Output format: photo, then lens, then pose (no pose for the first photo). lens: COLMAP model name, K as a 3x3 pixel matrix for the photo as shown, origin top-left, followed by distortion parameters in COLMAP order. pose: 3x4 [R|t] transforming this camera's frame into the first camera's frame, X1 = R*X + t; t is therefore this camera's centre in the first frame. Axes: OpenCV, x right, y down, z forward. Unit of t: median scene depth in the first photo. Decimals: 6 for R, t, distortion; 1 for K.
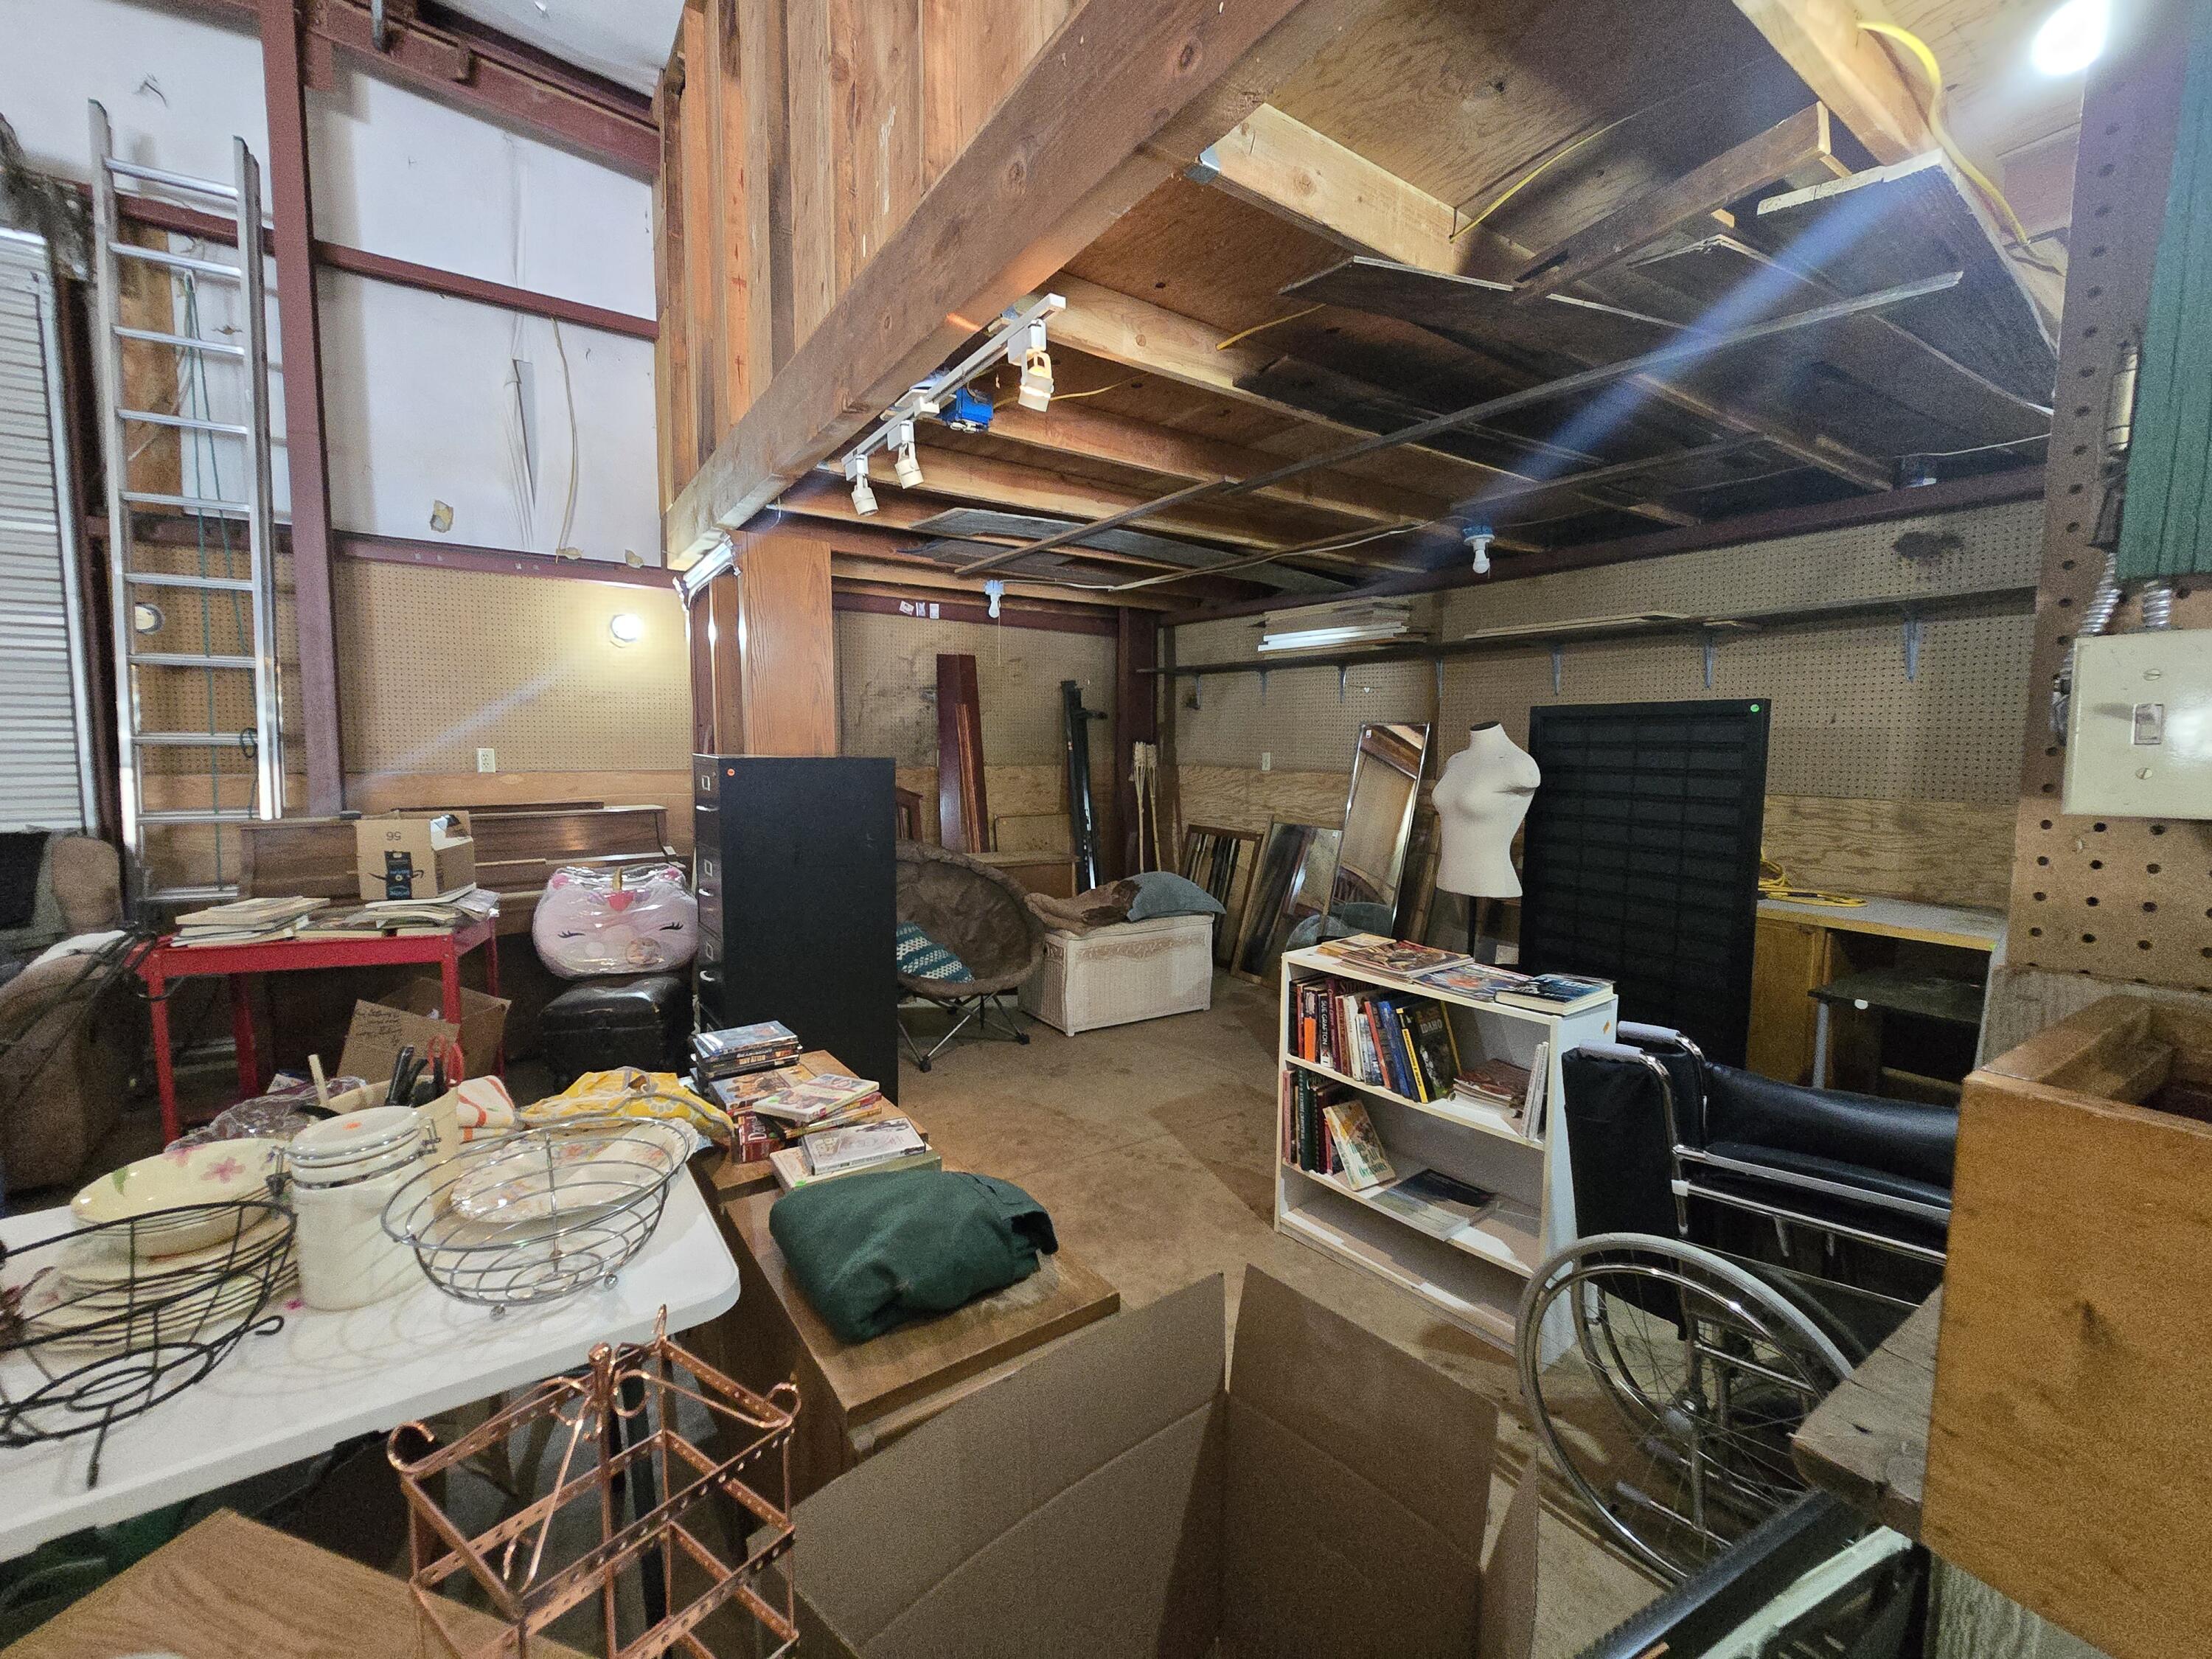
lens RADIAL K [[905.4, 0, 1096.3], [0, 905.4, 816.8], [0, 0, 1]] dist [-0.001930, 0.000194]
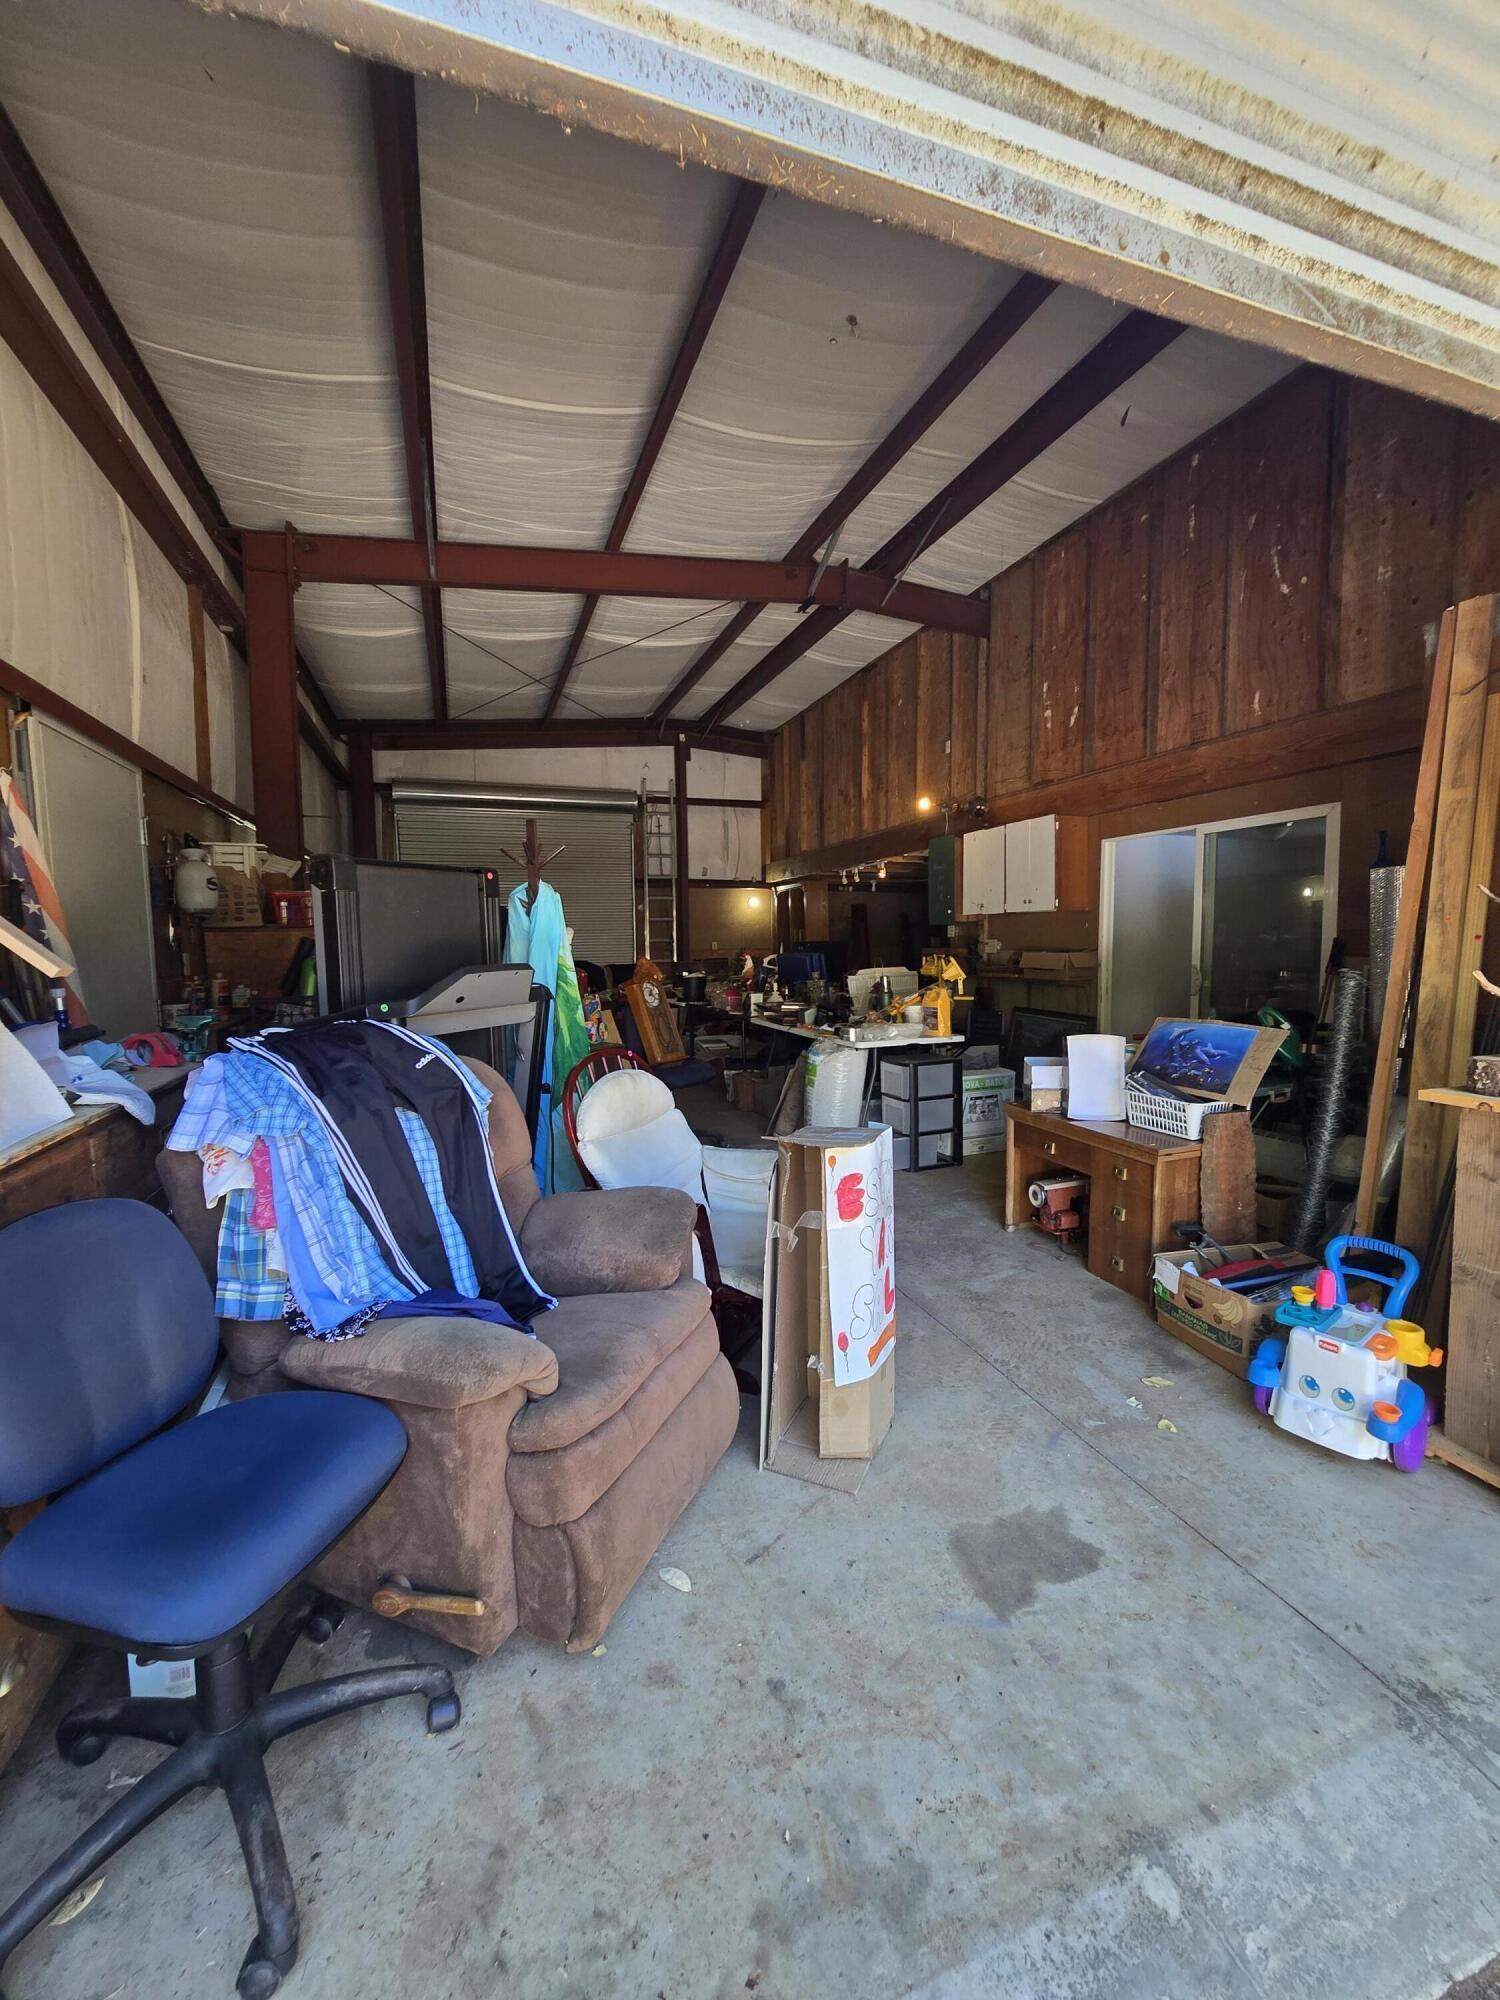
lens RADIAL K [[818.6, 0, 751.2], [0, 818.6, 1004.5], [0, 0, 1]] dist [-0.001930, 0.000194]
pose [[0.967320, -0.001787, -0.253551, 0.199890], [-0.000600, 0.999956, -0.009335, 0.185666], [0.253556, 0.009182, 0.967277, -1.892481]]
